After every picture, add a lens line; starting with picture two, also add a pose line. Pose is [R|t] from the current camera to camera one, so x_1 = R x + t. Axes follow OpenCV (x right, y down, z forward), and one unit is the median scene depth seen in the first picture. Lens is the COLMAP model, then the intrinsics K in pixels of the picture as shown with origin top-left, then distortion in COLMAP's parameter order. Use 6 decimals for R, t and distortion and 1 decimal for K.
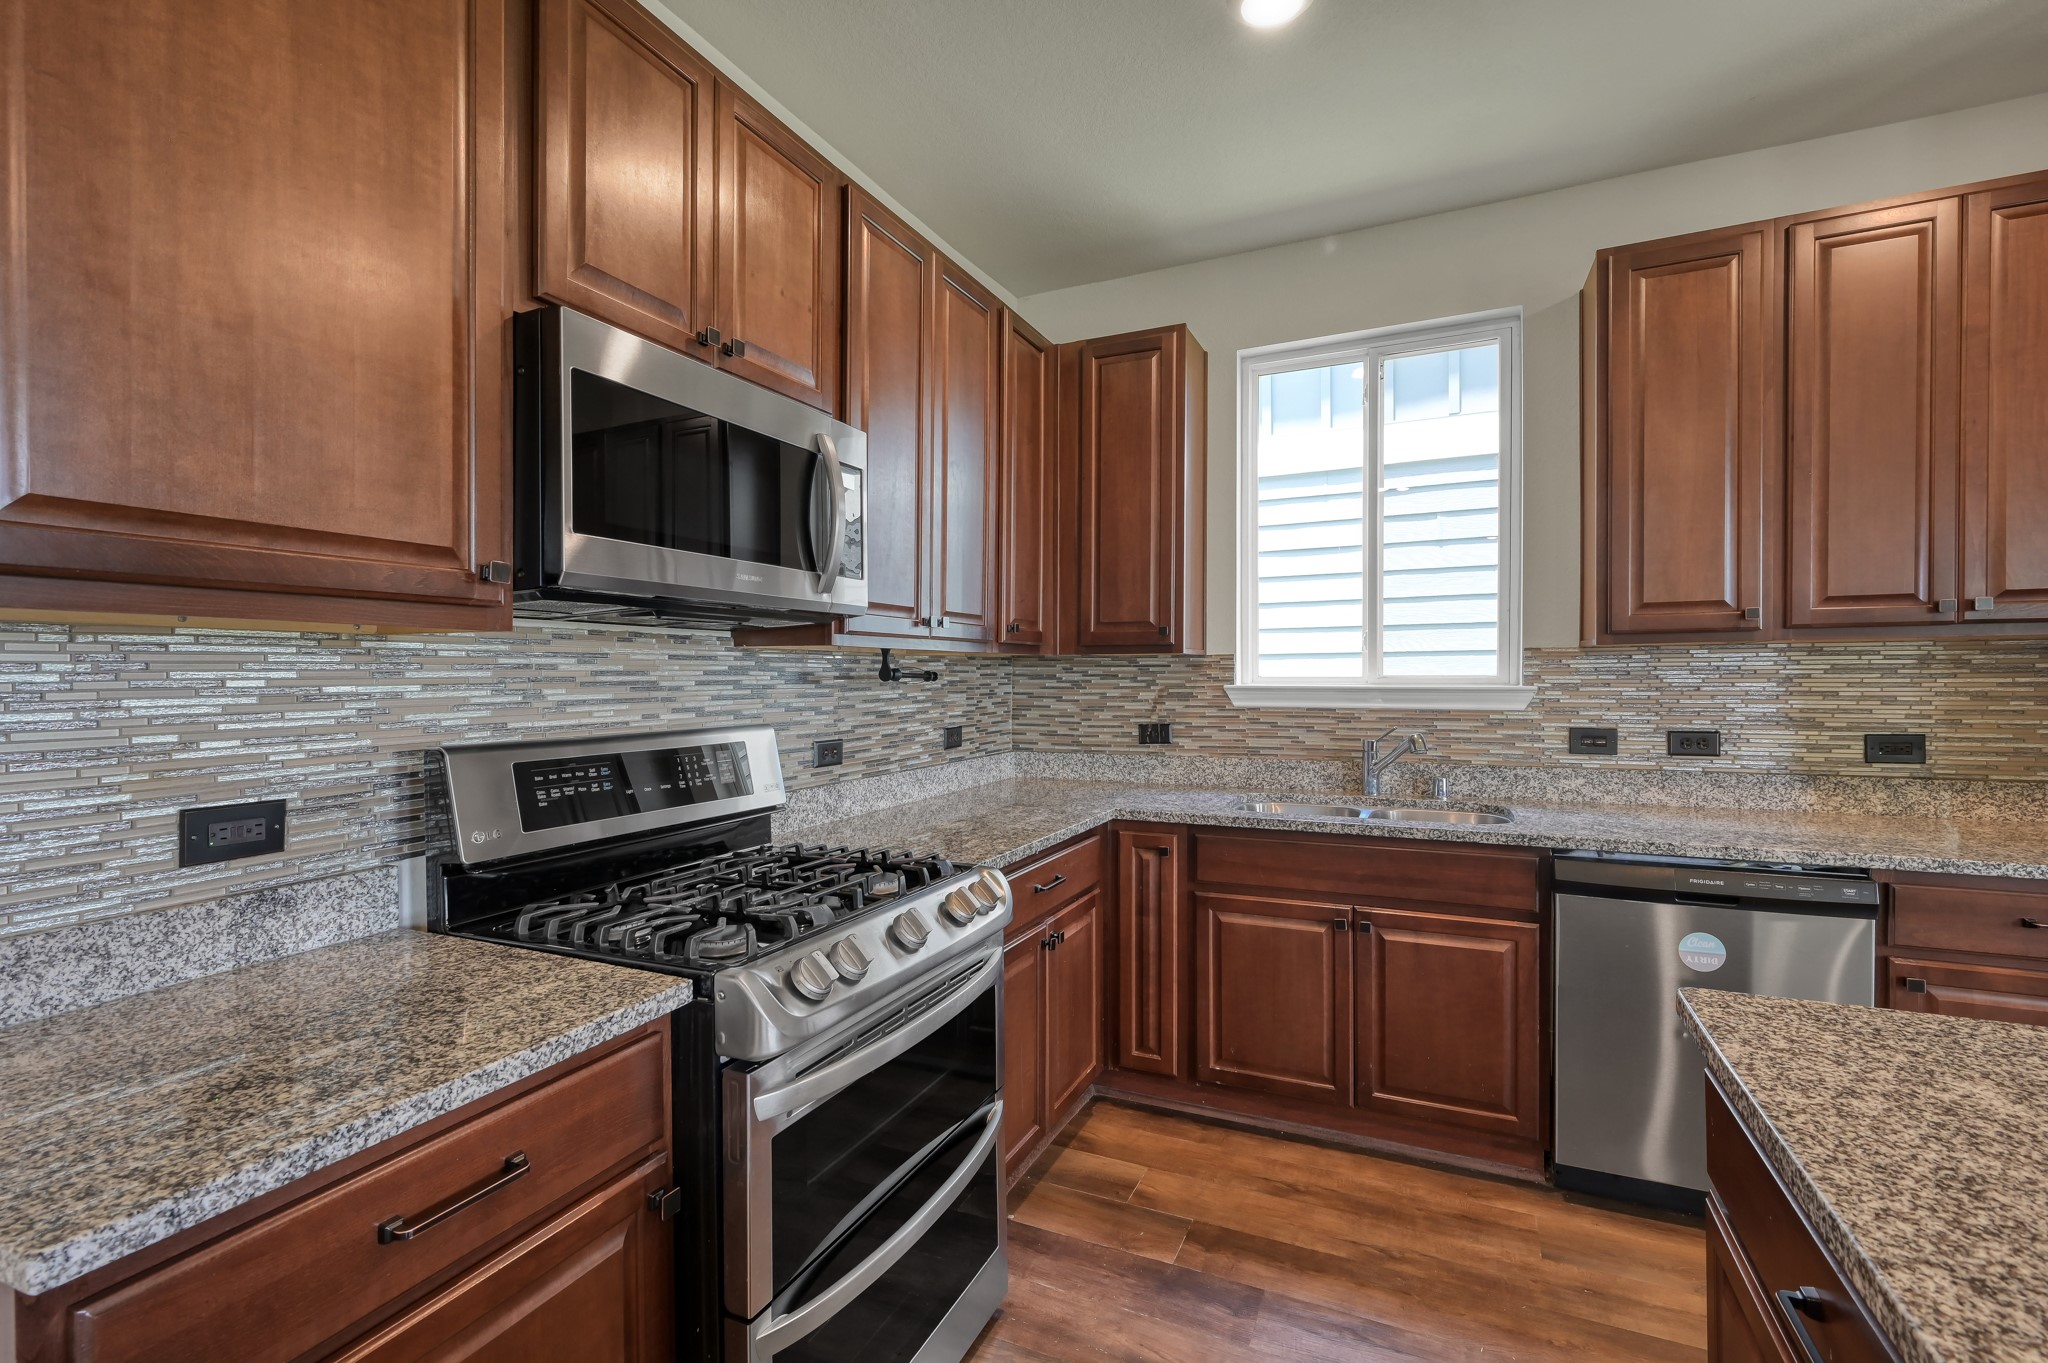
lens RADIAL K [[901.2, 0, 1028.1], [0, 901.2, 677.8], [0, 0, 1]] dist [-0.000756, 0.001026]
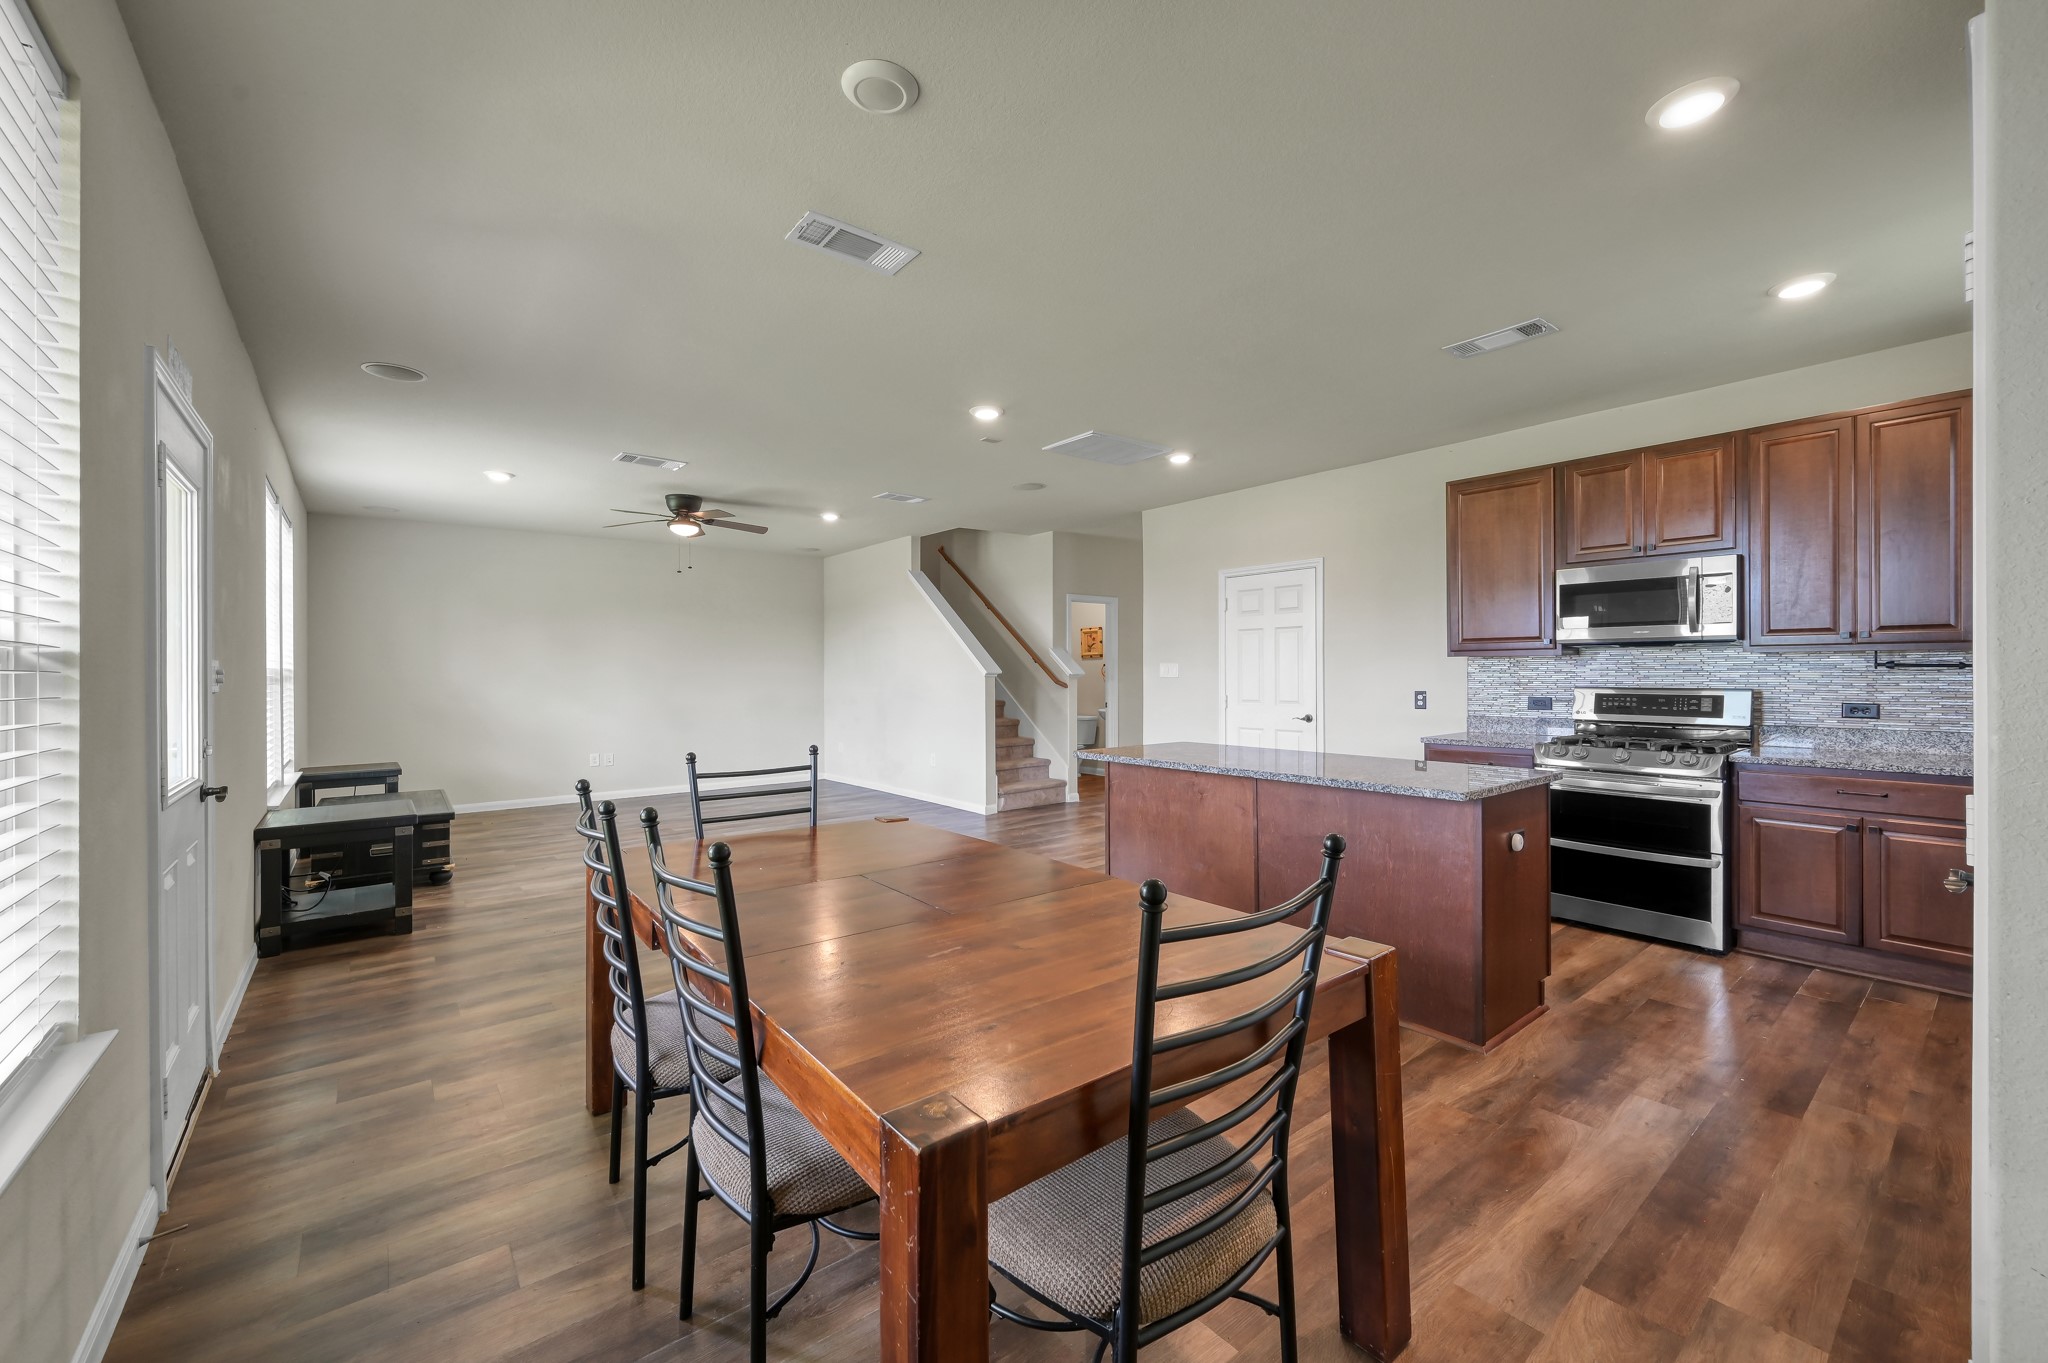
lens RADIAL K [[816.8, 0, 1016.1], [0, 816.8, 668.0], [0, 0, 1]] dist [-0.004452, 0.000368]
pose [[-0.452825, 0.006980, -0.891572, 1.856085], [0.007265, 0.999965, 0.004139, -0.015027], [0.891570, -0.004603, -0.452859, 0.277413]]
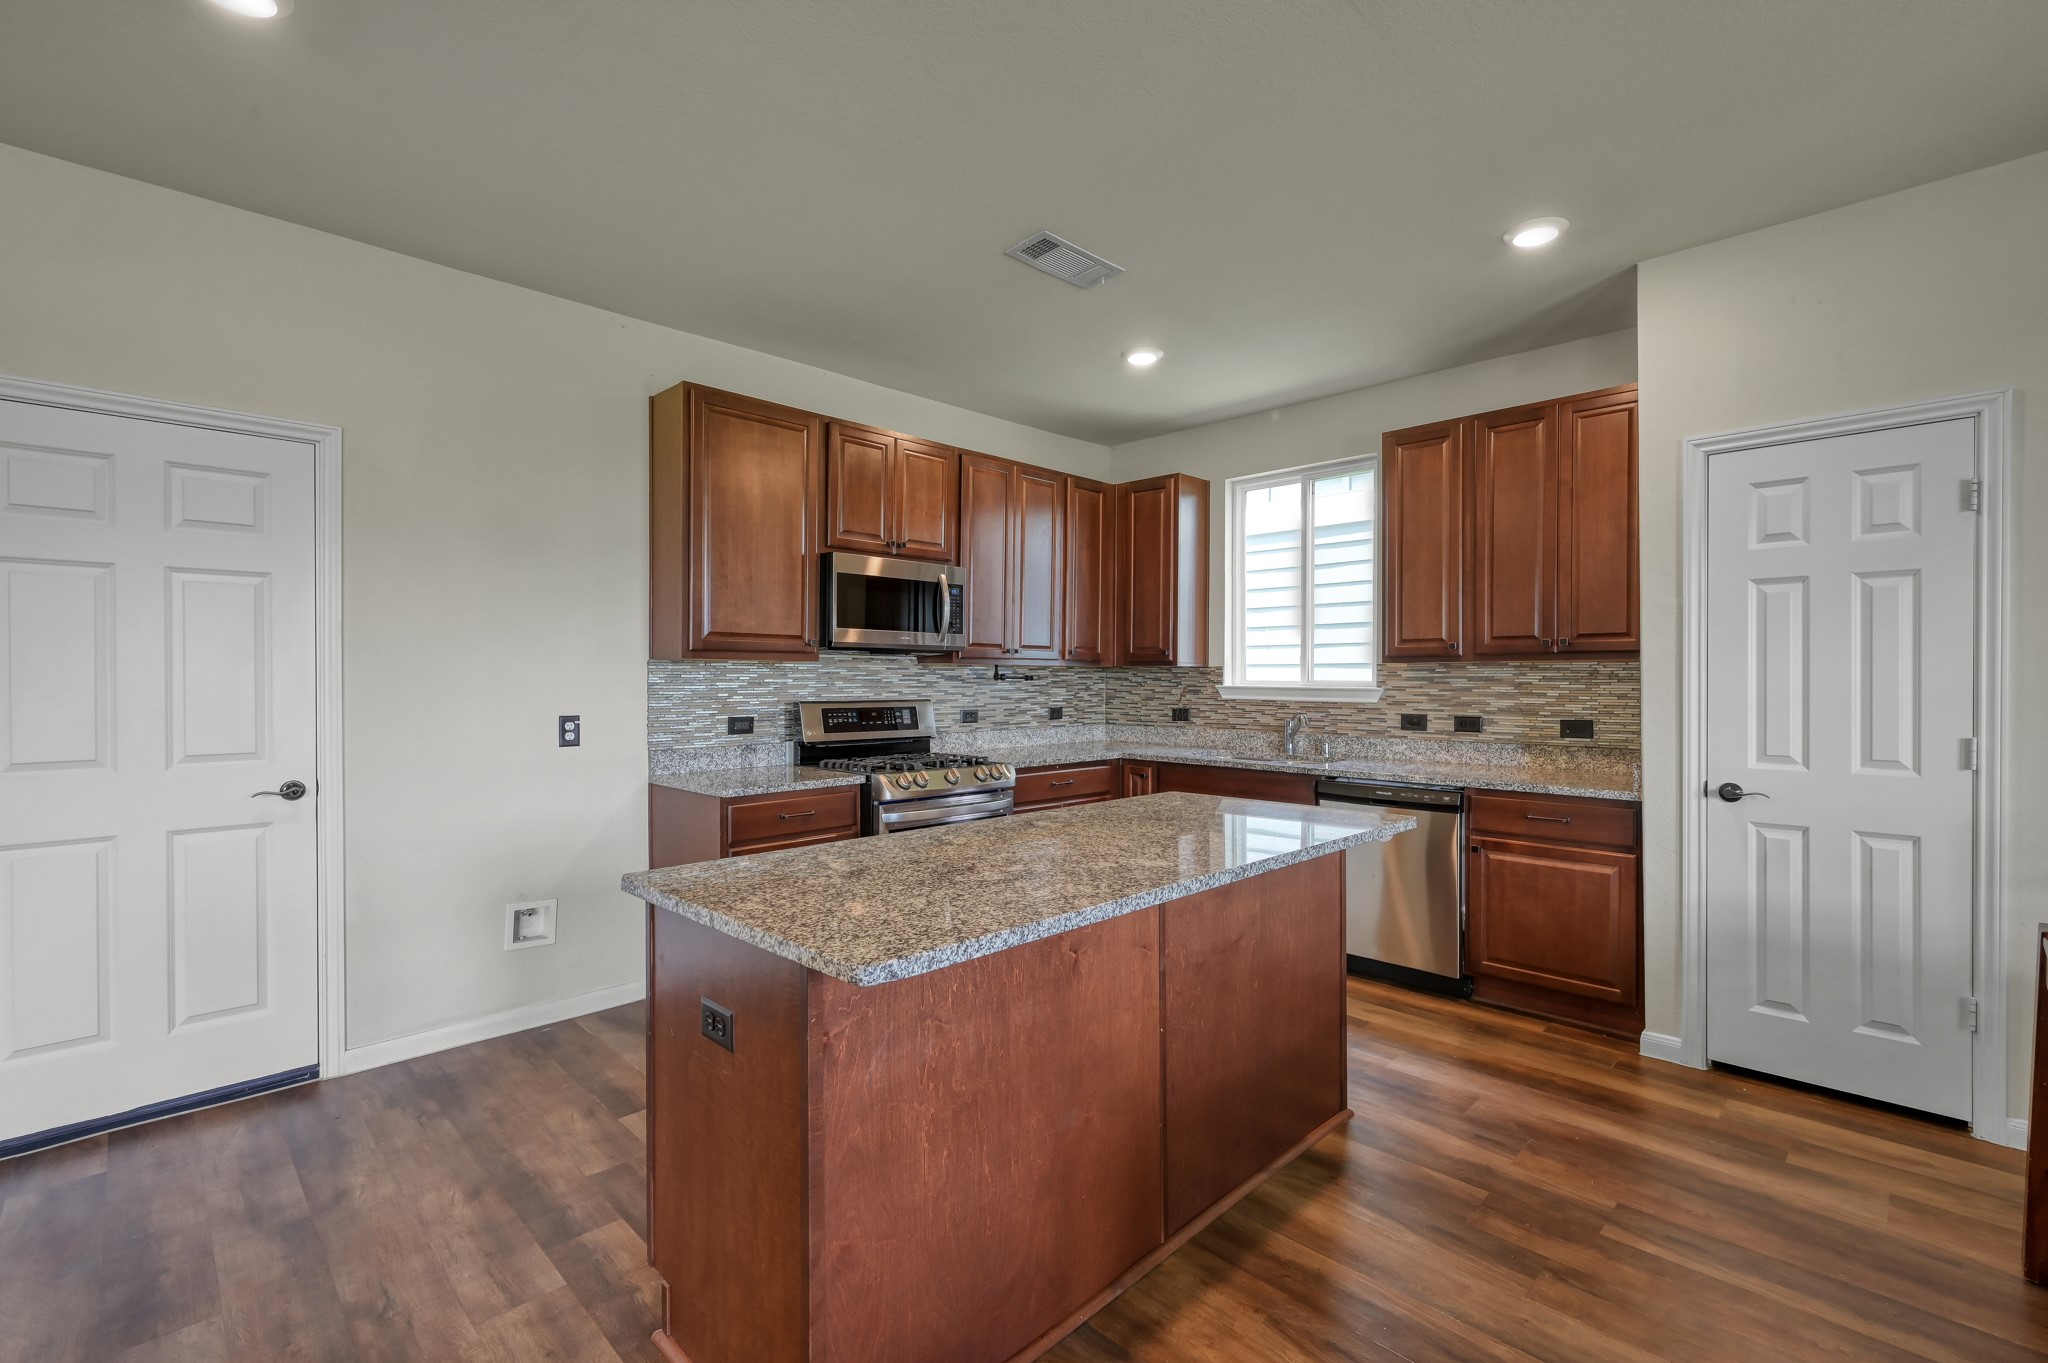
lens RADIAL K [[901.2, 0, 1026.0], [0, 901.2, 679.5], [0, 0, 1]] dist [-0.000756, 0.001026]
pose [[0.938765, 0.010029, -0.344411, 0.577429], [-0.009899, 0.999949, 0.002134, -0.002952], [0.344415, 0.001406, 0.938817, -0.819707]]
